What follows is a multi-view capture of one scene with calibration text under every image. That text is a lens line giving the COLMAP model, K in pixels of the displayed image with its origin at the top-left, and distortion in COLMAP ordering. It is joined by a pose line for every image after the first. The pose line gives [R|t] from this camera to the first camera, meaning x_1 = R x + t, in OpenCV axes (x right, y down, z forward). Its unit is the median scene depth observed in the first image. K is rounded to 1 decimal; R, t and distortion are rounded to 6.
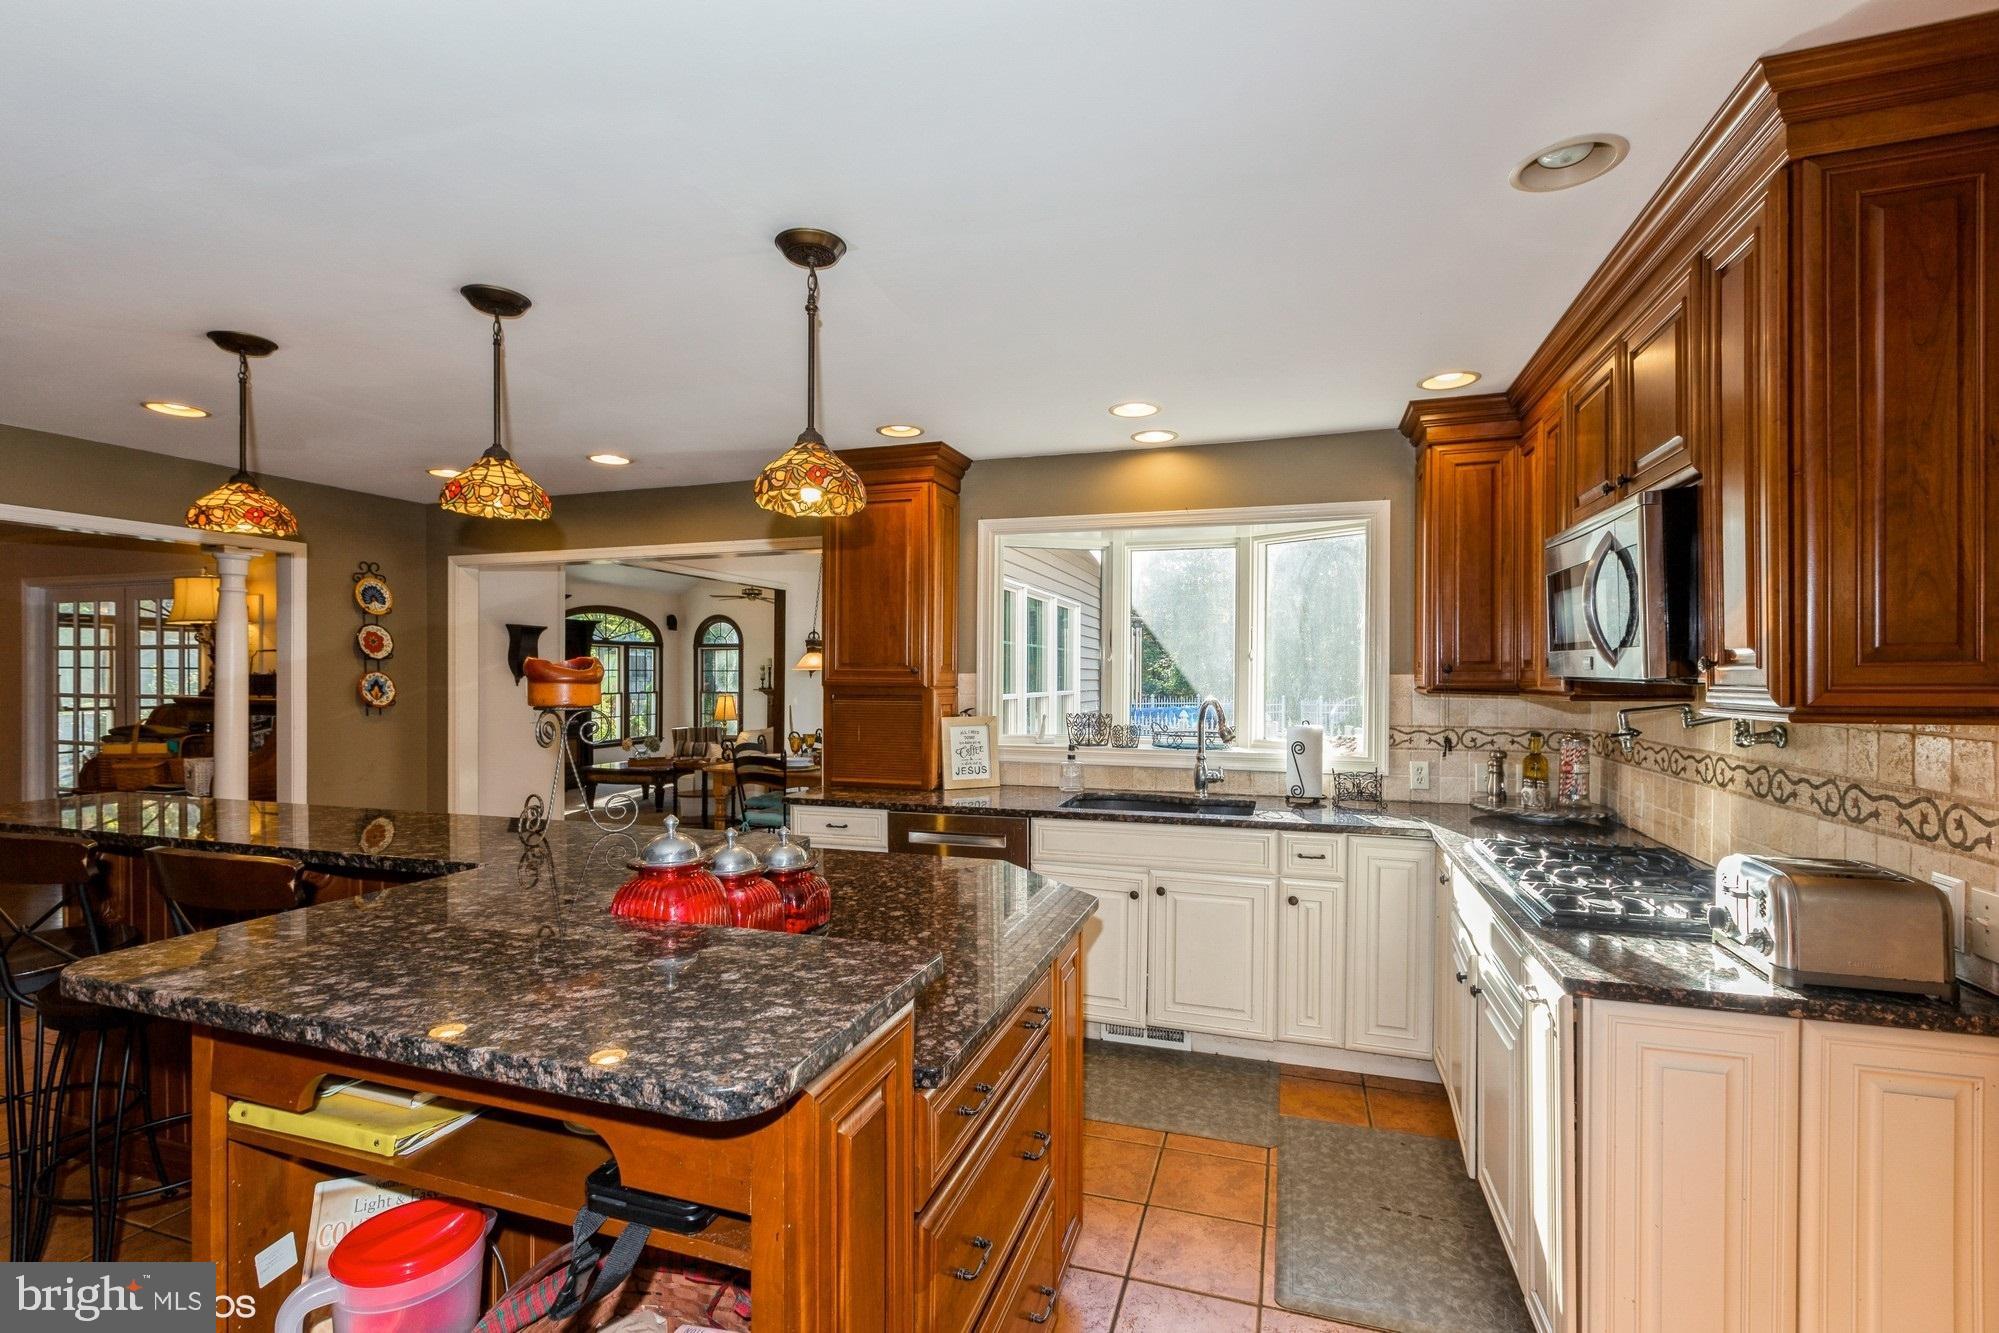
lens RADIAL K [[904.7, 0, 998.3], [0, 904.7, 669.1], [0, 0, 1]] dist [-0.000188, 0.001517]
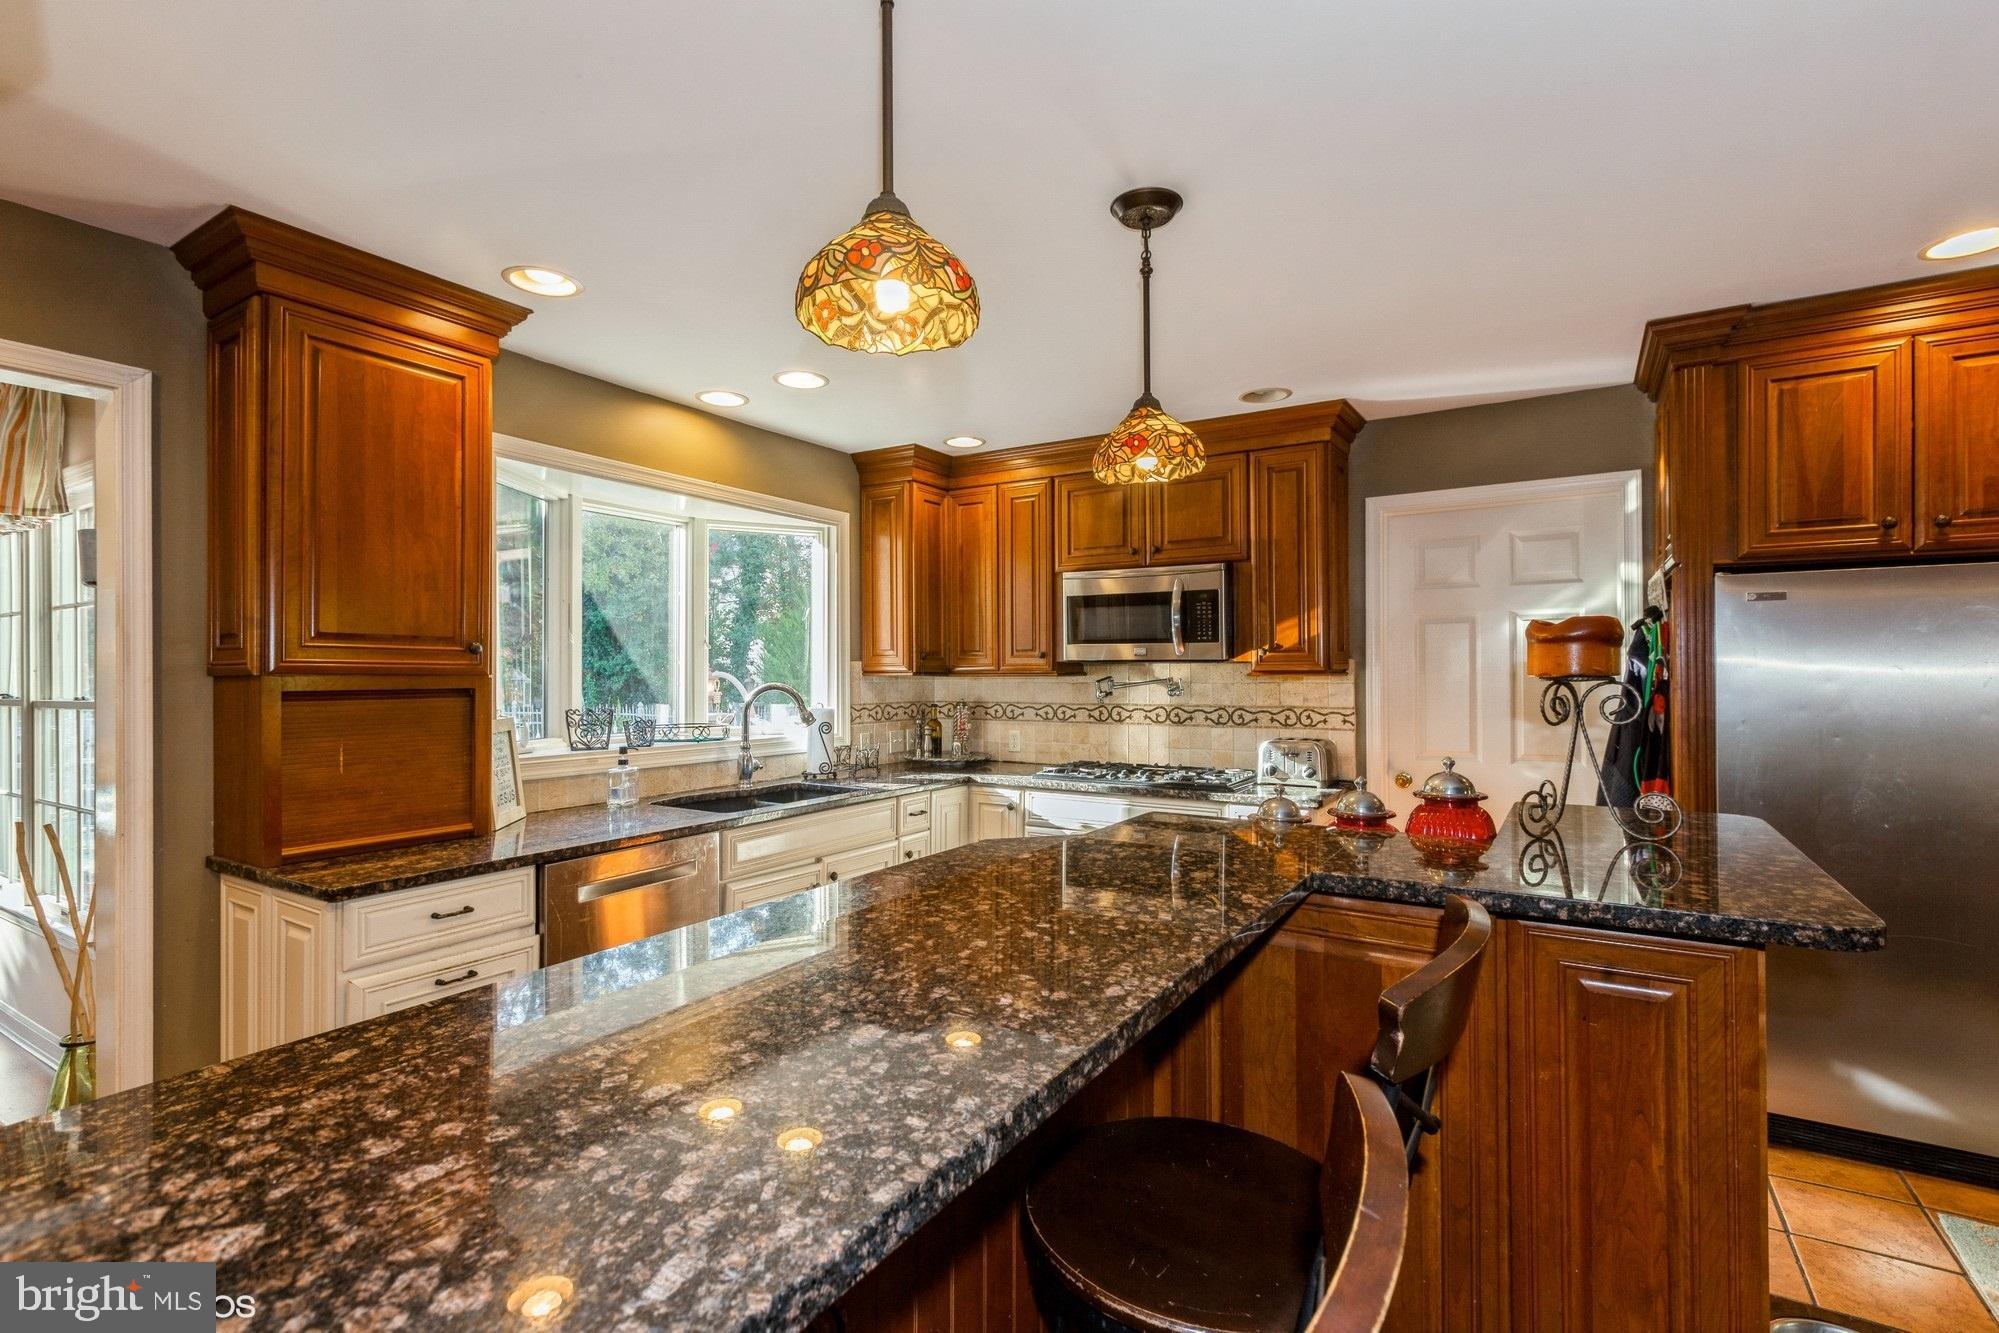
lens RADIAL K [[904.7, 0, 996.8], [0, 904.7, 675.7], [0, 0, 1]] dist [-0.000188, 0.001517]
pose [[0.252021, -0.002322, 0.967719, -0.647090], [0.002977, 0.999994, 0.001625, 0.021232], [-0.967717, 0.002471, 0.252027, 0.498694]]
